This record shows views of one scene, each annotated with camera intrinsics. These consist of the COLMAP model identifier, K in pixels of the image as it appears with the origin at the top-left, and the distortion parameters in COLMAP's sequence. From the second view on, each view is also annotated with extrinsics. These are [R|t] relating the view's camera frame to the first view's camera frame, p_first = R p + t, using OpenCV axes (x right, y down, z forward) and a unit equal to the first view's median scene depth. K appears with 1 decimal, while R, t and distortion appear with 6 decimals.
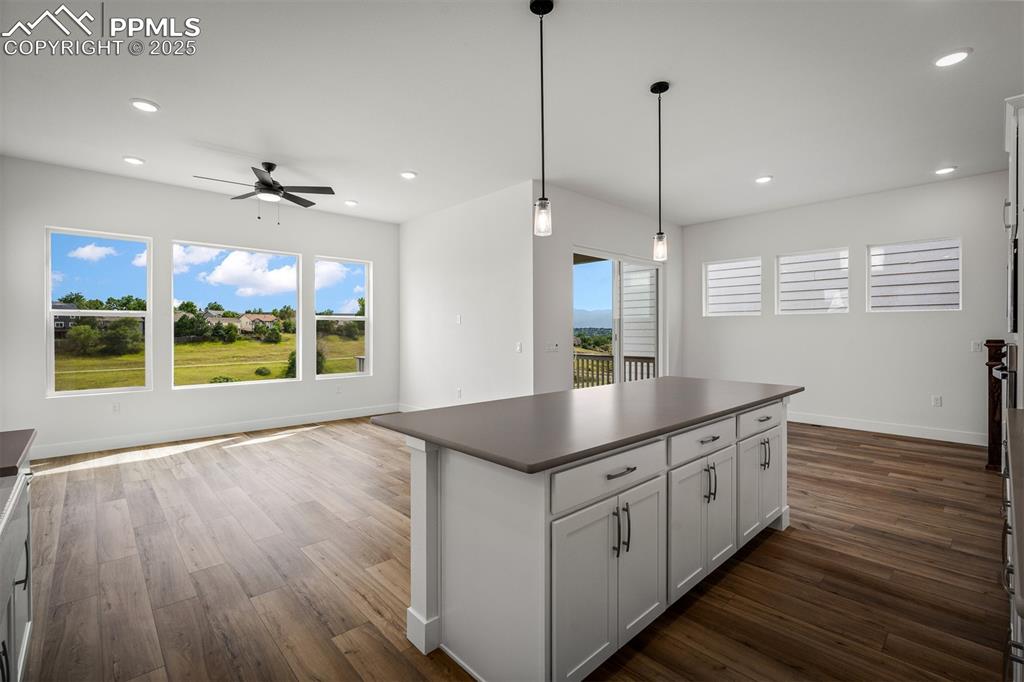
lens RADIAL K [[460.2, 0, 515.6], [0, 460.2, 332.7], [0, 0, 1]] dist [-0.005836, 0.000517]
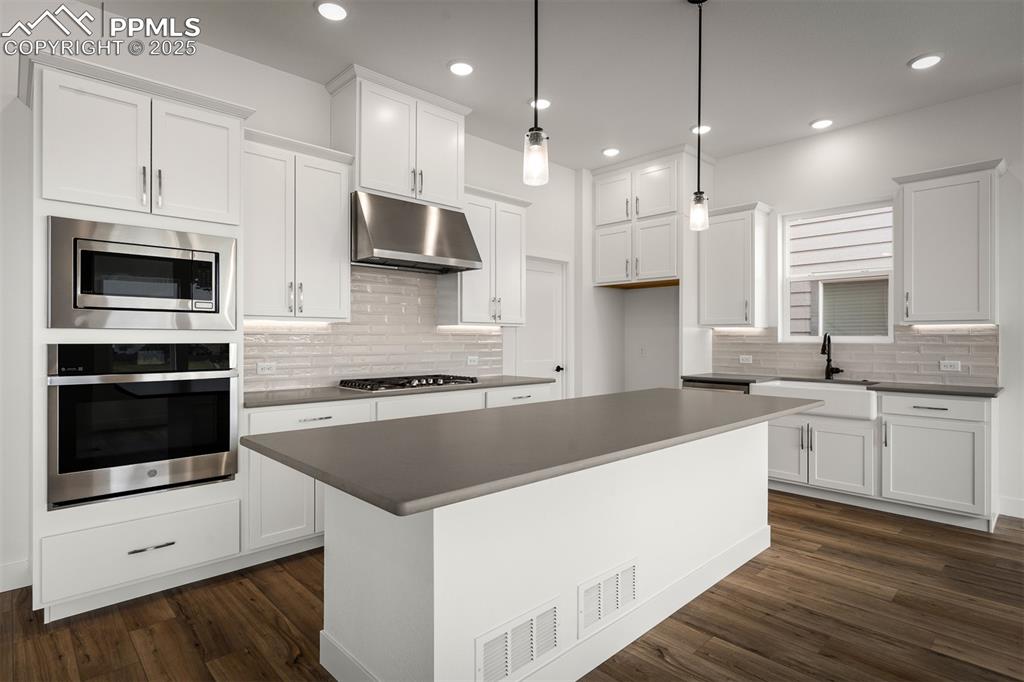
lens RADIAL K [[523.6, 0, 516.4], [0, 523.6, 339.9], [0, 0, 1]] dist [-0.003480, -0.001541]
pose [[-0.999952, -0.000601, -0.009805, 0.206696], [-0.000663, 0.999980, 0.006281, 0.005444], [0.009801, 0.006287, -0.999932, 0.949961]]
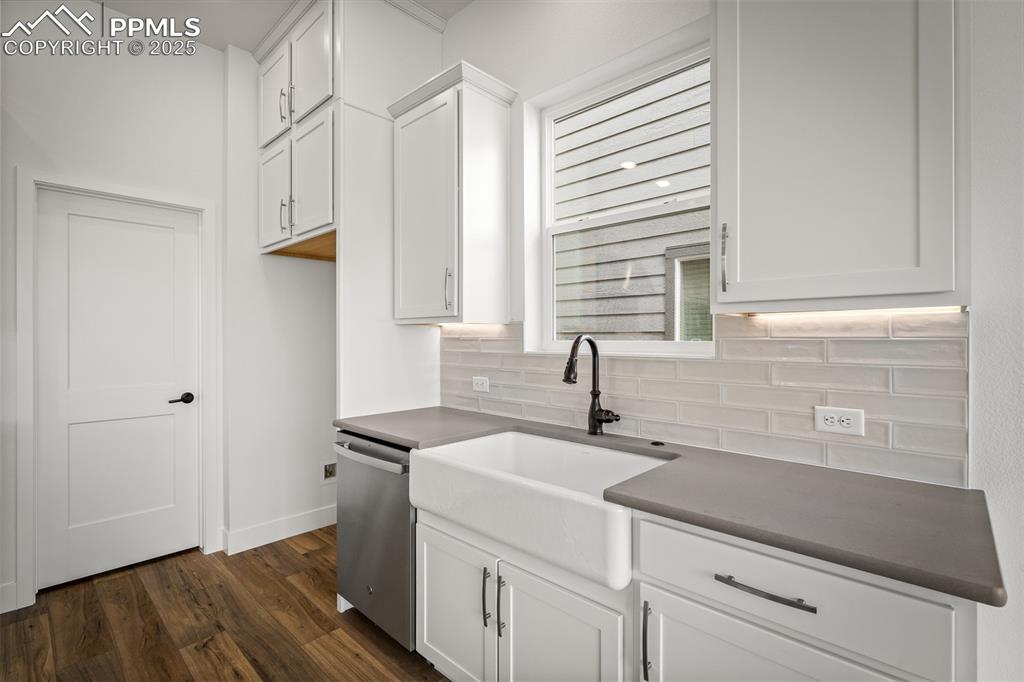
lens RADIAL K [[475.7, 0, 513.6], [0, 475.7, 338.2], [0, 0, 1]] dist [-0.004336, 0.000216]
pose [[-0.998014, 0.001274, -0.062978, -0.217464], [0.001038, 0.999992, 0.003781, 0.000856], [0.062982, 0.003708, -0.998008, 0.468363]]
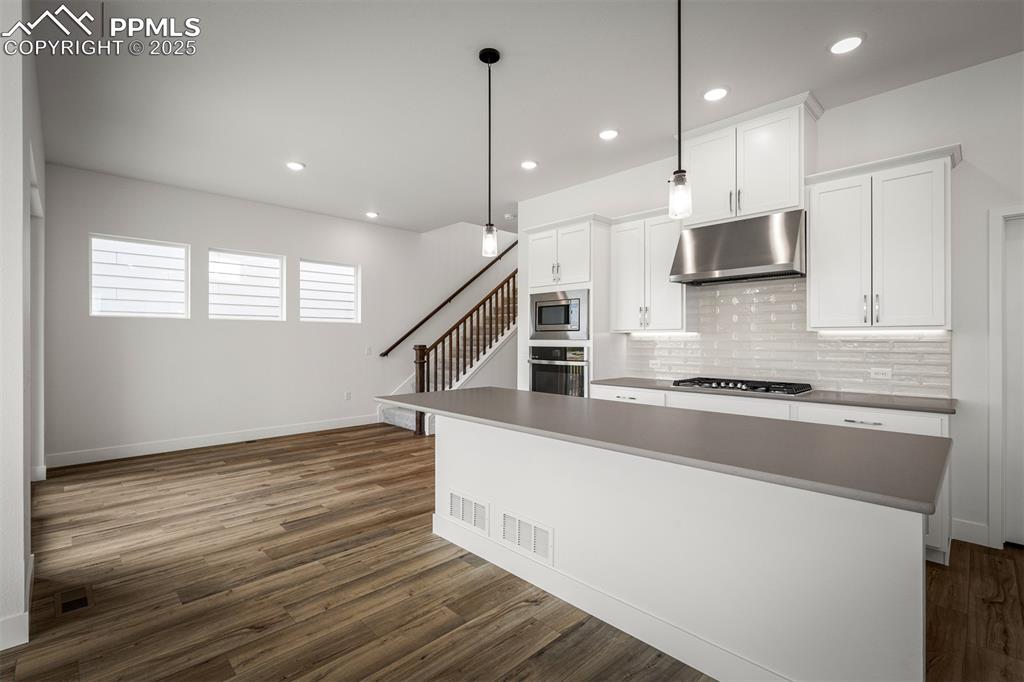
lens RADIAL K [[460.2, 0, 505.0], [0, 460.2, 338.1], [0, 0, 1]] dist [-0.005836, 0.000517]
pose [[-0.014102, 0.003894, 0.999893, -0.329276], [0.003023, 0.999988, -0.003852, -0.000871], [-0.999896, 0.002968, -0.014113, 0.593329]]
